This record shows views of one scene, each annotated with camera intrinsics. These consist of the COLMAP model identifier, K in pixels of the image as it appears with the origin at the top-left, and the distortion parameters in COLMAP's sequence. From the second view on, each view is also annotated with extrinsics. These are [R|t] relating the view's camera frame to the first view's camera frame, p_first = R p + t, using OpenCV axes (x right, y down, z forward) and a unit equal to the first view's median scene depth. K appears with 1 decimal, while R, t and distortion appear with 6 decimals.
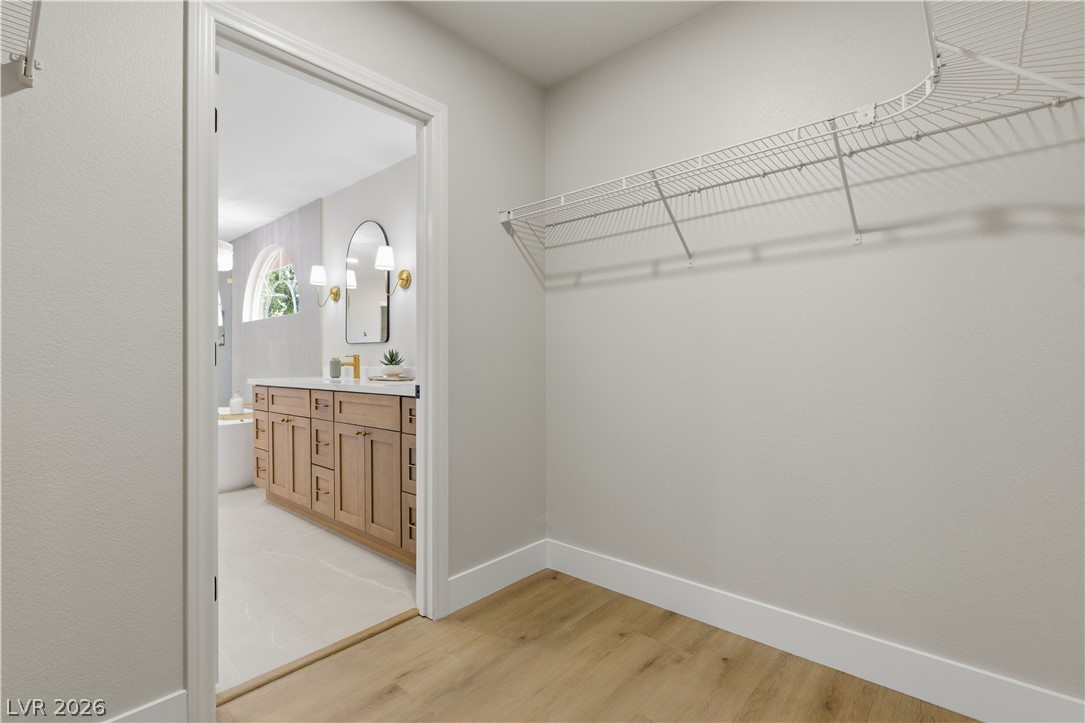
lens RADIAL K [[494.7, 0, 540.0], [0, 494.7, 363.4], [0, 0, 1]] dist [-0.000980, -0.000177]
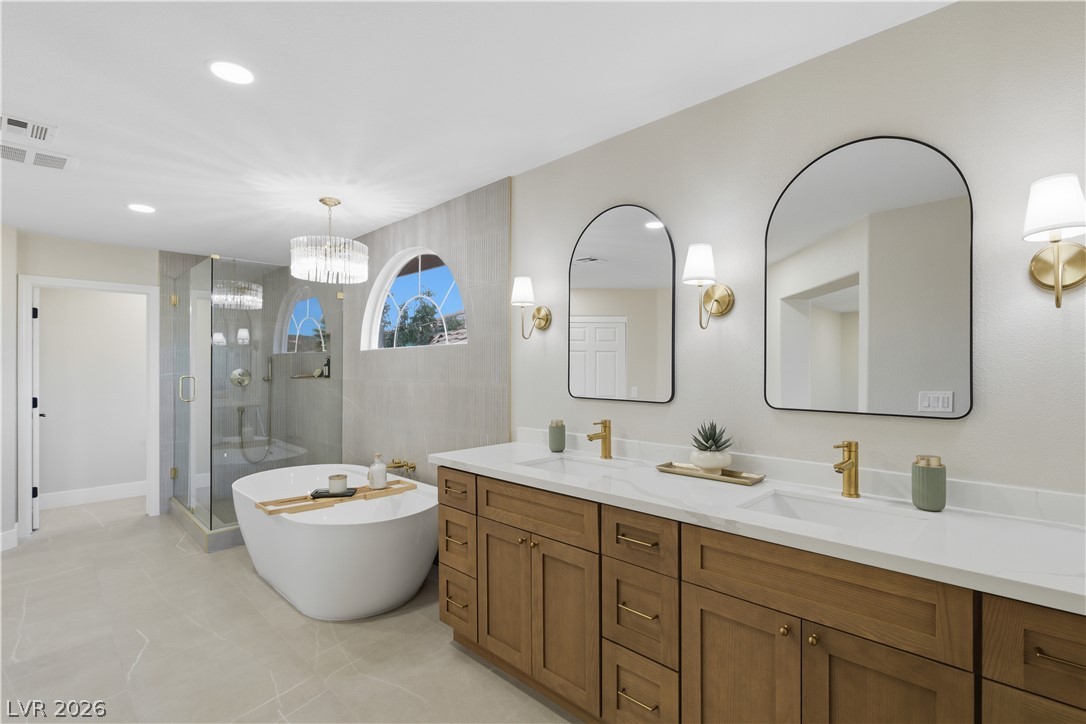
lens RADIAL K [[517.1, 0, 545.6], [0, 517.1, 362.9], [0, 0, 1]] dist [0.001608, 0.000326]
pose [[0.998217, -0.004132, -0.059551, -0.405831], [0.003619, 0.999955, -0.008728, -0.083941], [0.059584, 0.008497, 0.998187, 0.341853]]
